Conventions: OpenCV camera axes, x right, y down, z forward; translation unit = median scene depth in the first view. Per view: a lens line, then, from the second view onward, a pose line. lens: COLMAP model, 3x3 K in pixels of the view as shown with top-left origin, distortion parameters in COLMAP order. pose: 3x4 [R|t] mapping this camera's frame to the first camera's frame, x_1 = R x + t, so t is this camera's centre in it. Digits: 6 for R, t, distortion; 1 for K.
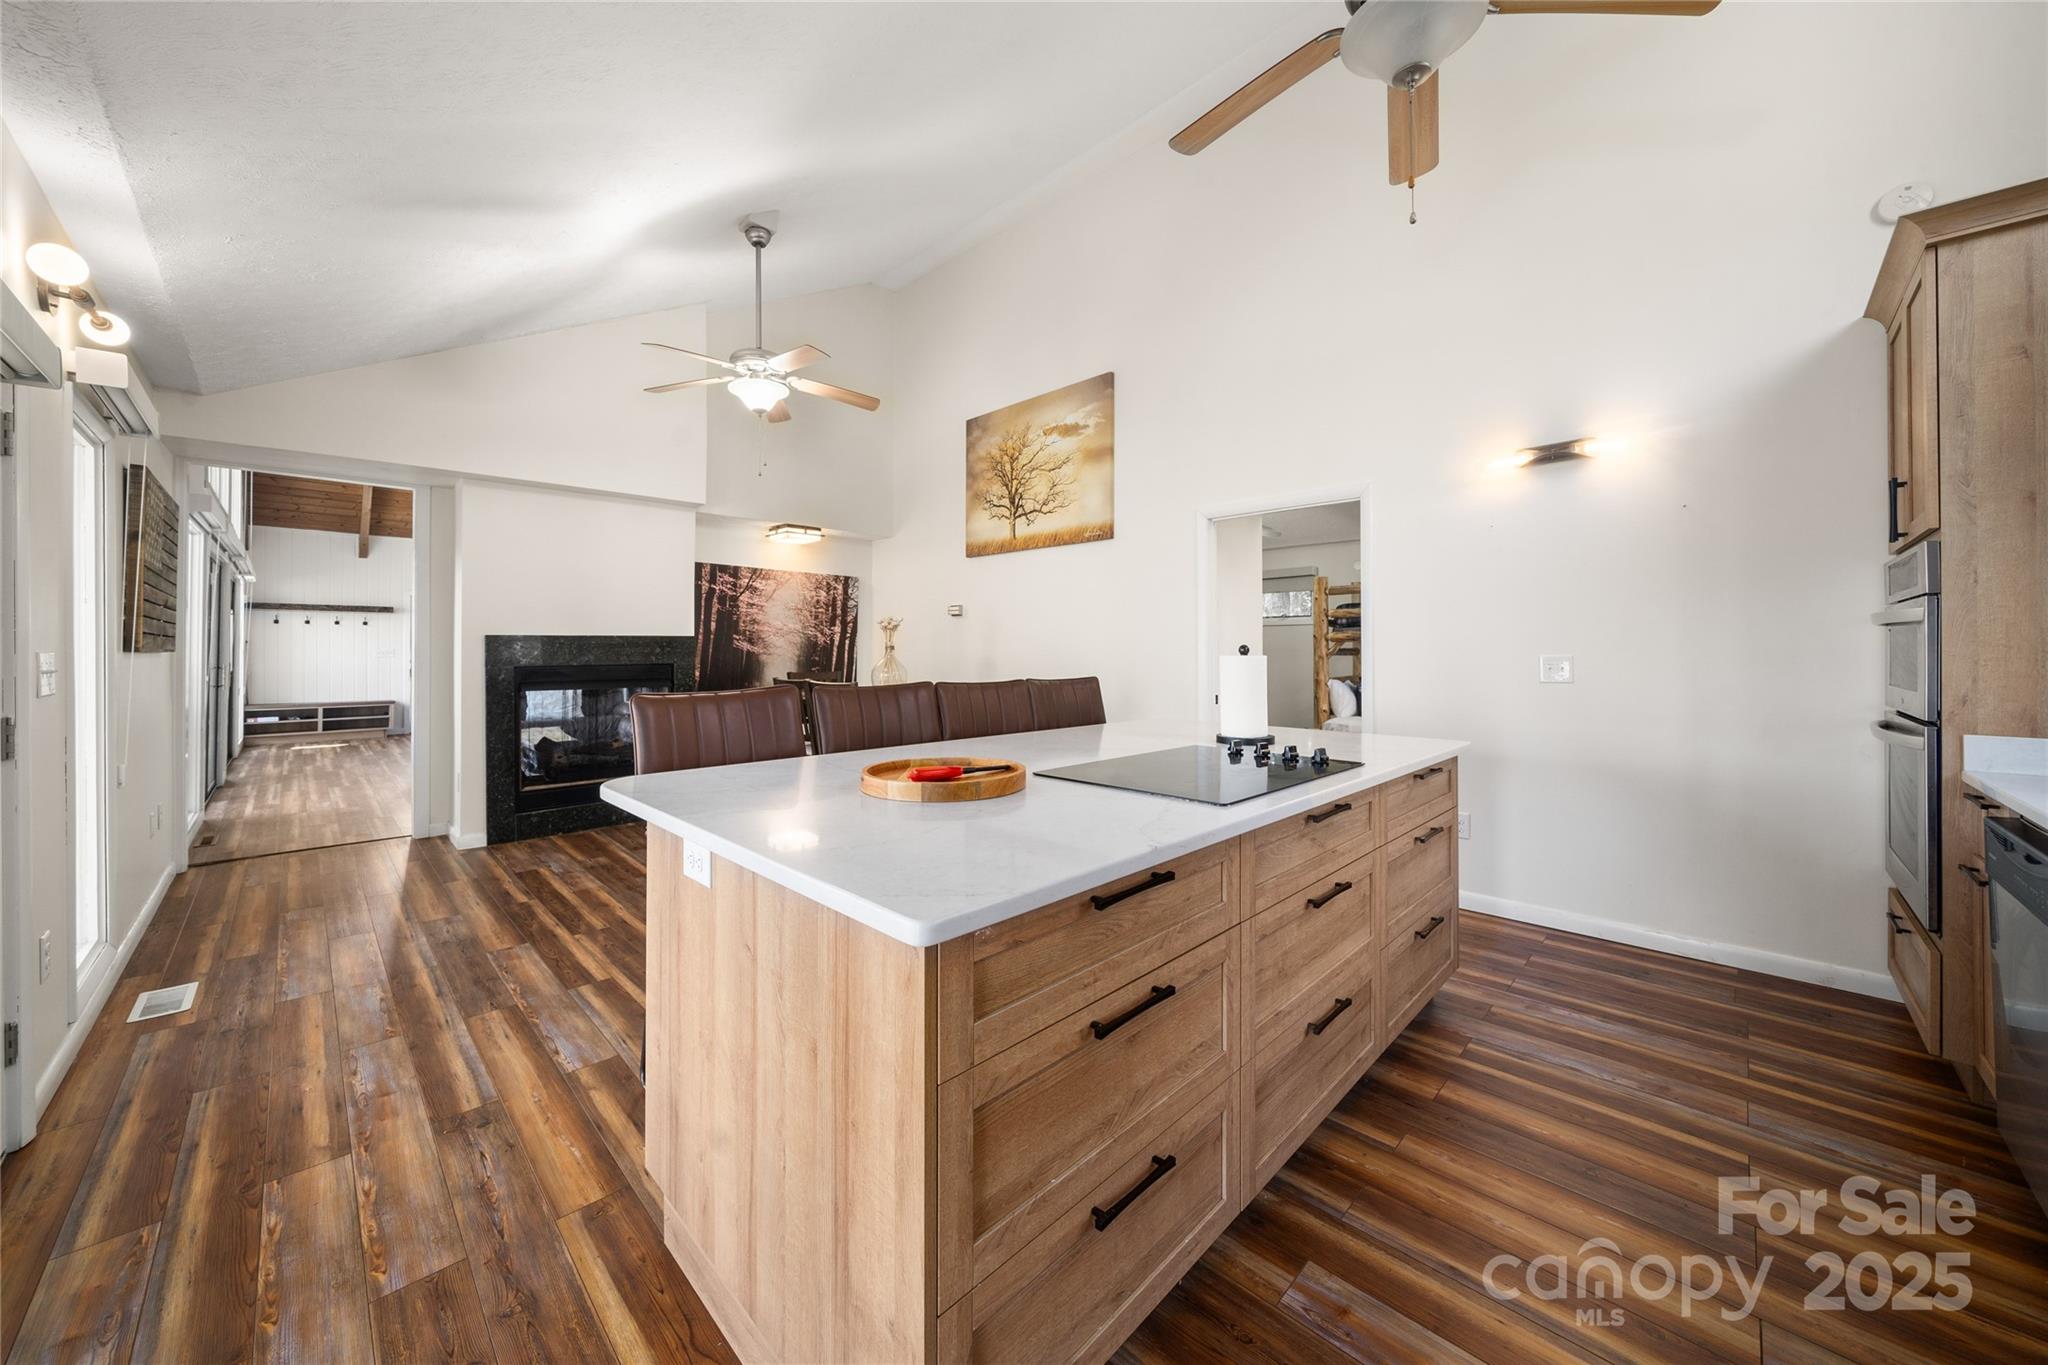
lens RADIAL K [[725.7, 0, 1025.4], [0, 725.7, 634.0], [0, 0, 1]] dist [0.009777, -0.000099]
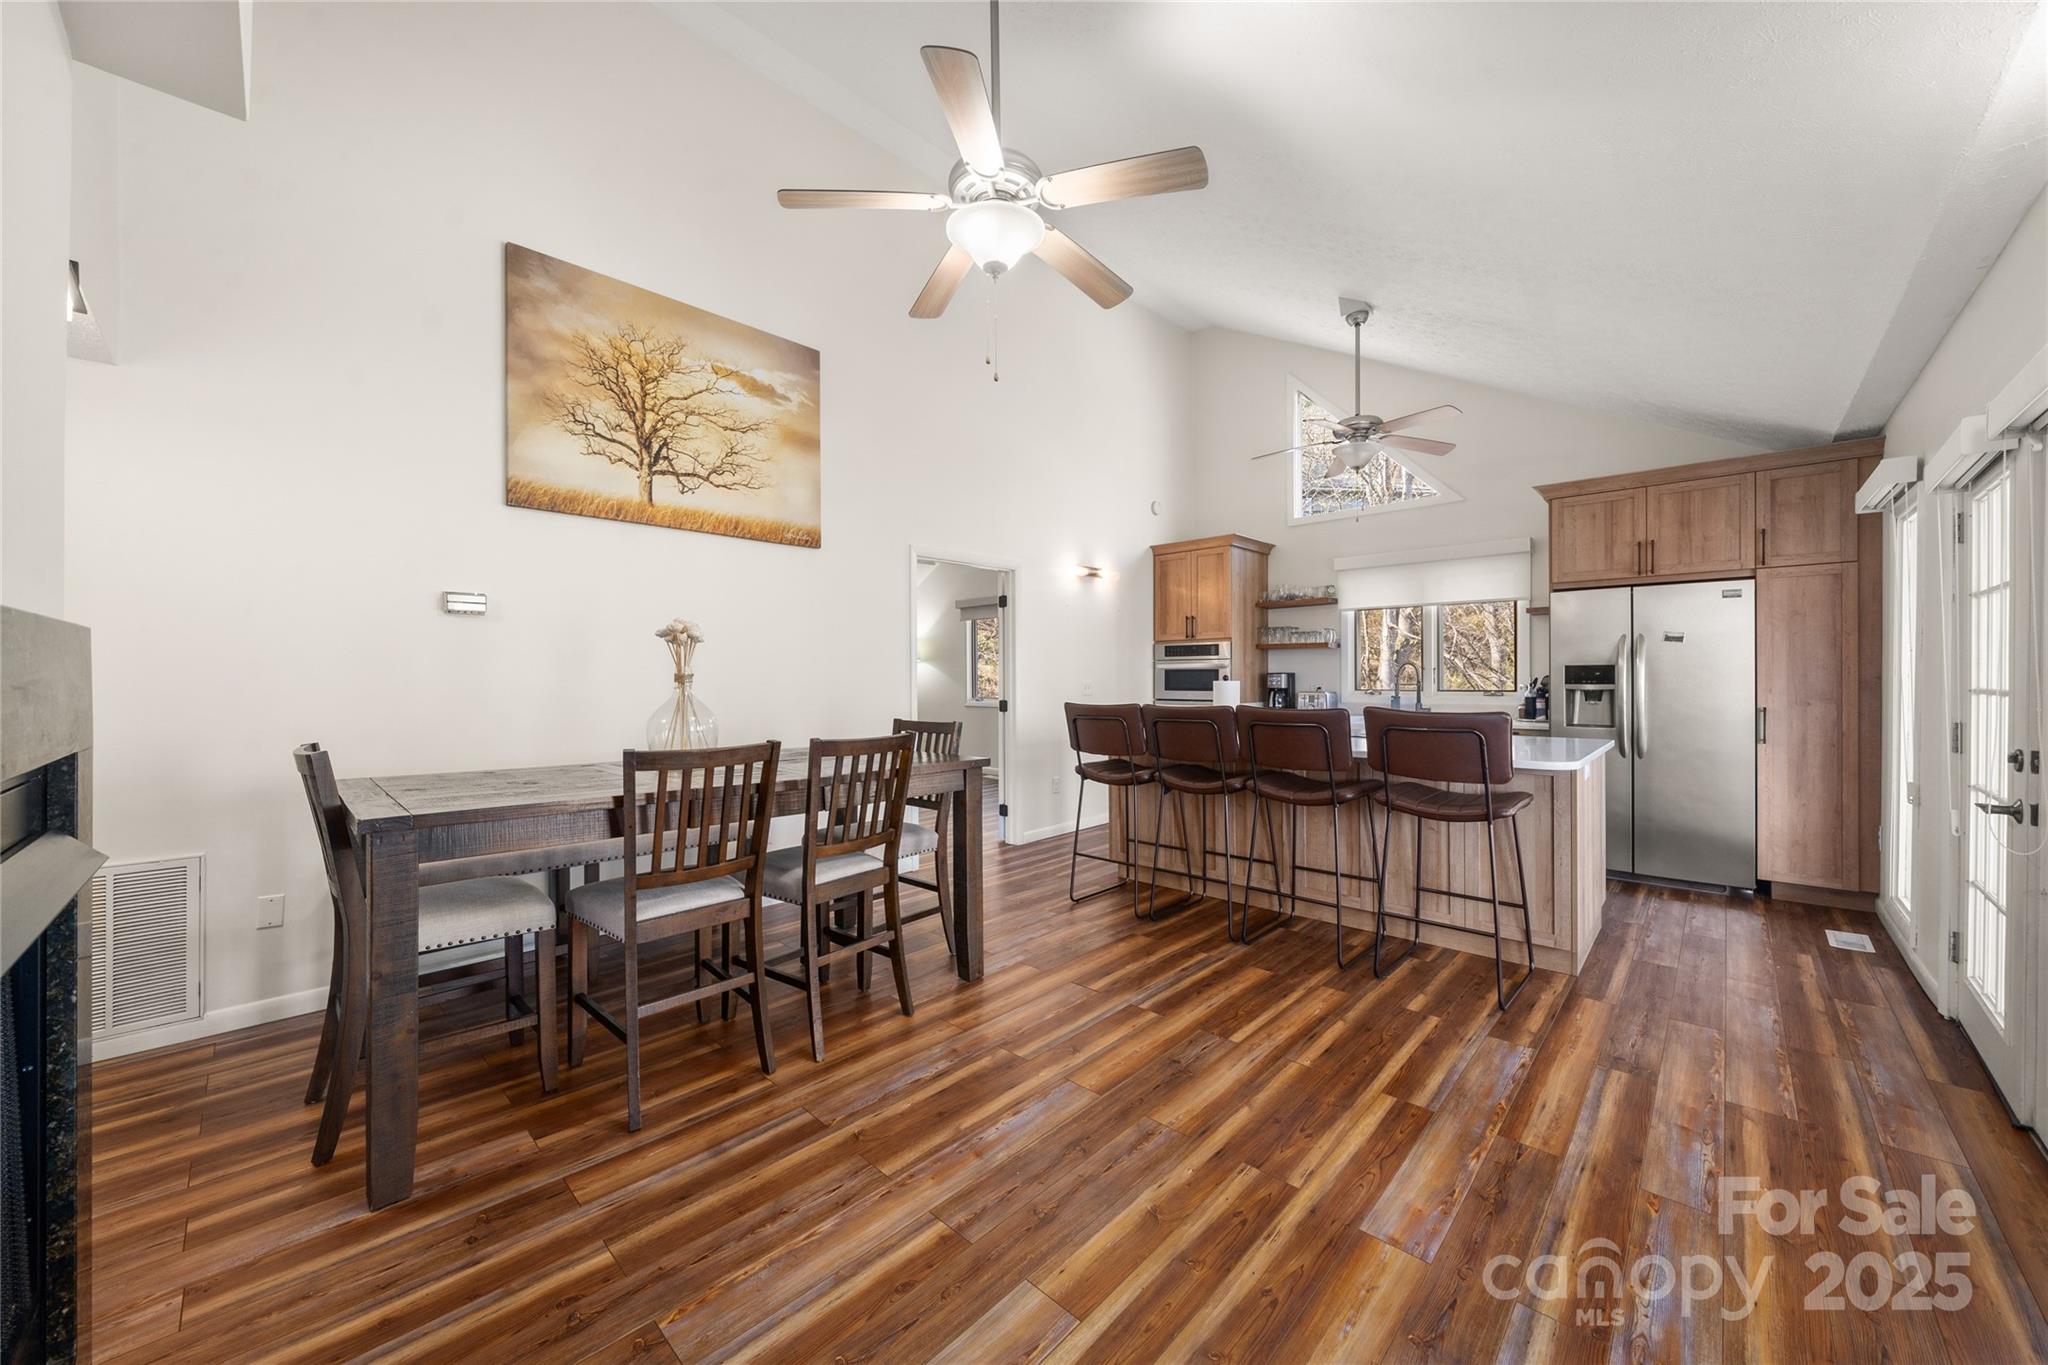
lens RADIAL K [[724.7, 0, 1023.4], [0, 724.7, 676.7], [0, 0, 1]] dist [-0.002091, -0.000127]
pose [[-0.011095, -0.004109, 0.999930, -0.821222], [-0.016760, 0.999852, 0.003922, 0.013411], [-0.999798, -0.016715, -0.011163, 0.856432]]
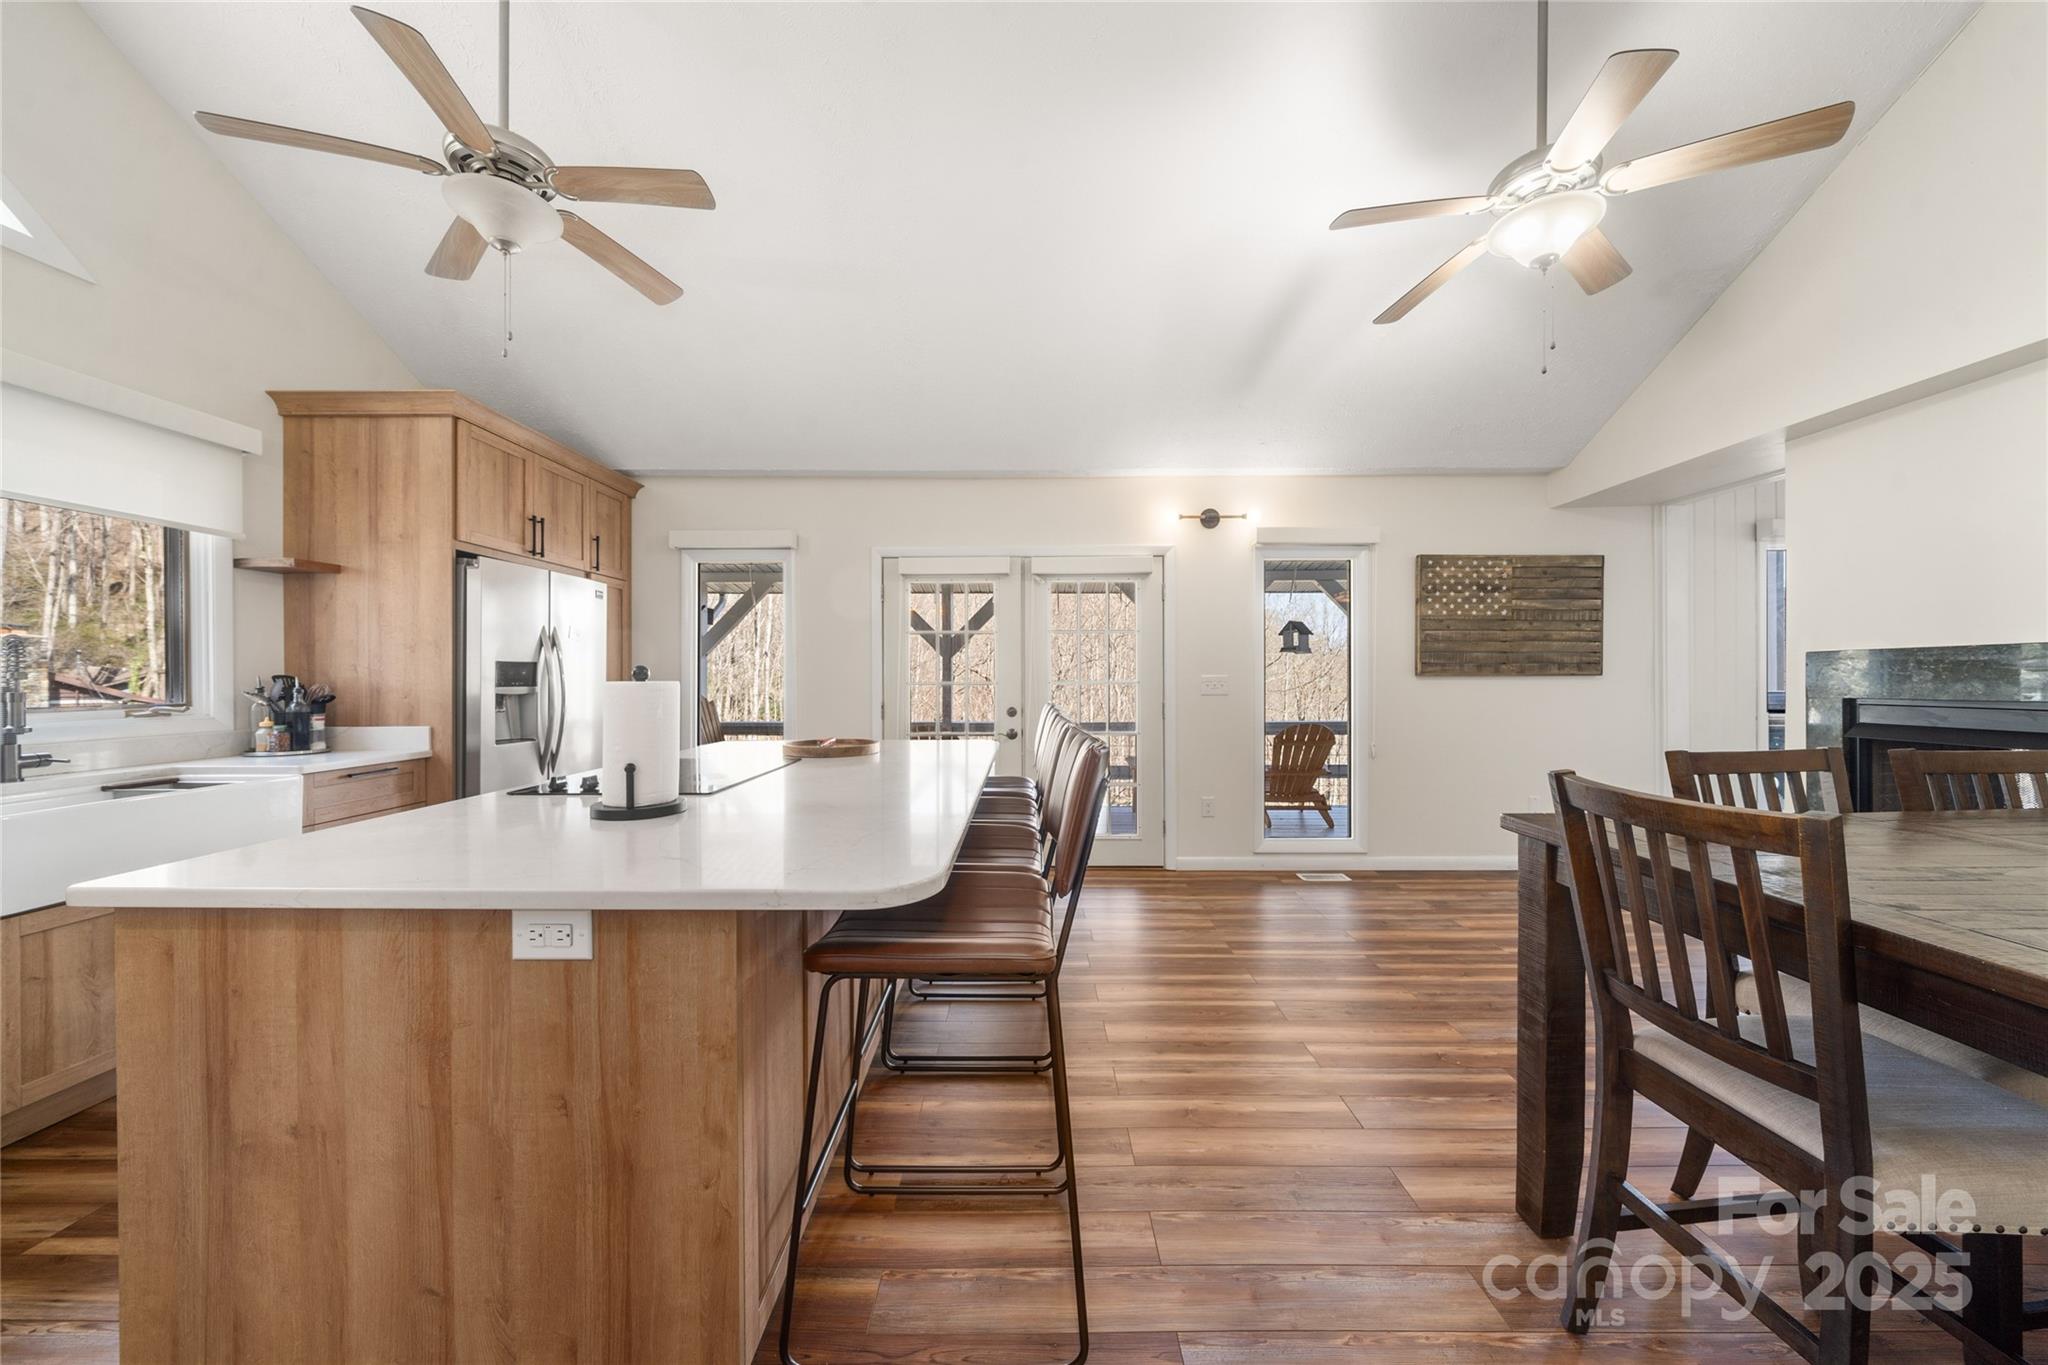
lens RADIAL K [[724.7, 0, 1023.4], [0, 724.7, 676.7], [0, 0, 1]] dist [-0.002091, -0.000127]
pose [[-0.714336, 0.002060, -0.699800, 0.294626], [0.016560, 0.999765, -0.013961, 0.022883], [0.699607, -0.021562, -0.714202, 0.975315]]
